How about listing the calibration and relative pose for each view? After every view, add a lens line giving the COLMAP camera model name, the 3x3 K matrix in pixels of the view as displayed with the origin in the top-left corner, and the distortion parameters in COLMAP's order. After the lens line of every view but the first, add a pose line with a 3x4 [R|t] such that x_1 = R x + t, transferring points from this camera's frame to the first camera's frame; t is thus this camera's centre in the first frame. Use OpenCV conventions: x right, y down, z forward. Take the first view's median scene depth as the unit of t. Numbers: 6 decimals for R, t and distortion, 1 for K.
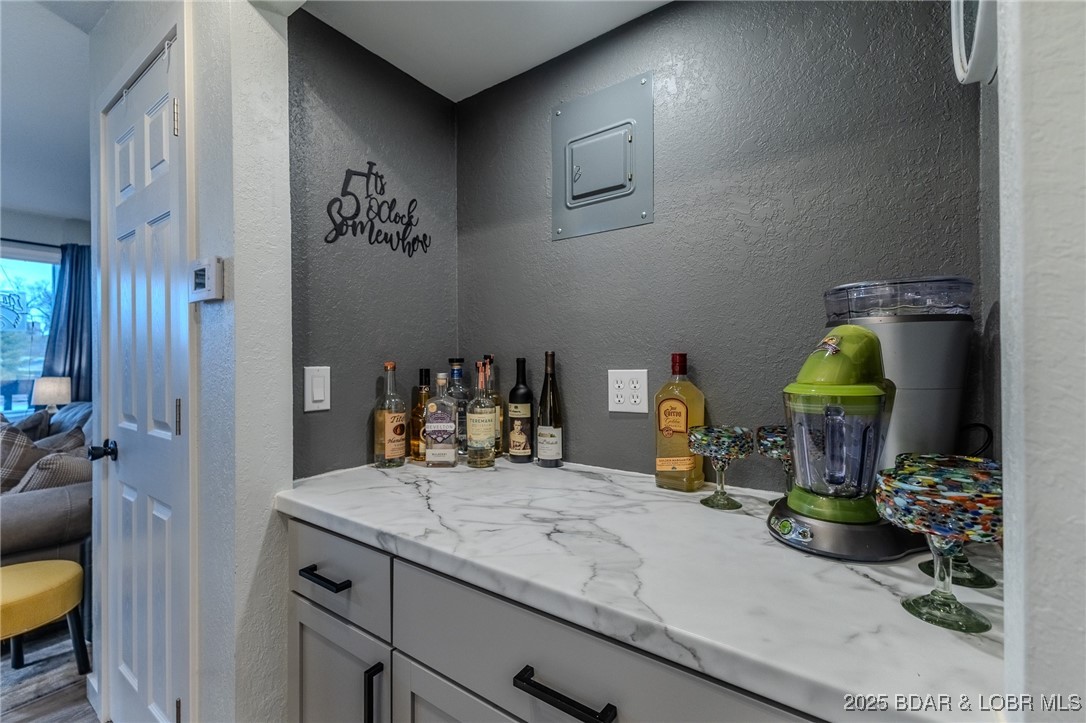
lens RADIAL K [[464.8, 0, 546.5], [0, 464.8, 363.0], [0, 0, 1]] dist [0.002276, -0.000110]
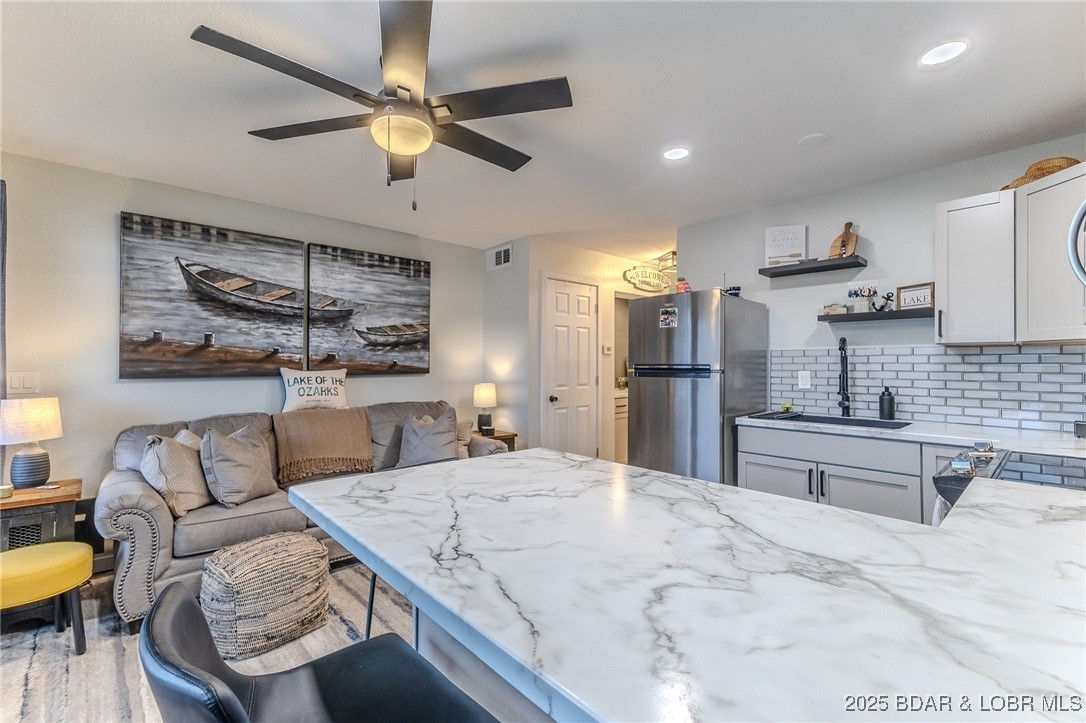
lens RADIAL K [[464.8, 0, 542.7], [0, 464.8, 359.1], [0, 0, 1]] dist [0.002276, -0.000110]
pose [[-0.976780, -0.006248, 0.214155, -0.622966], [-0.007253, 0.999966, -0.003906, -0.036677], [-0.214123, -0.005369, -0.976792, 1.864521]]
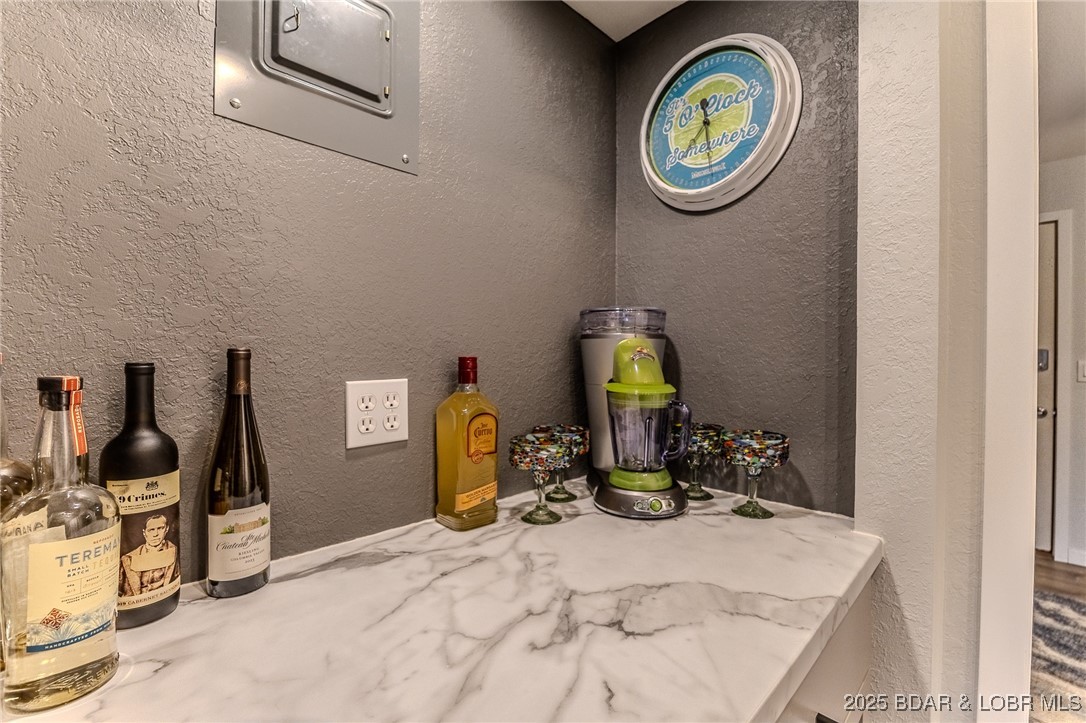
lens RADIAL K [[464.8, 0, 548.0], [0, 464.8, 358.0], [0, 0, 1]] dist [0.002276, -0.000110]
pose [[0.168981, 0.003321, 0.985614, -0.532627], [-0.000276, 0.999994, -0.003322, -0.017660], [-0.985619, 0.000290, 0.168981, 0.794917]]
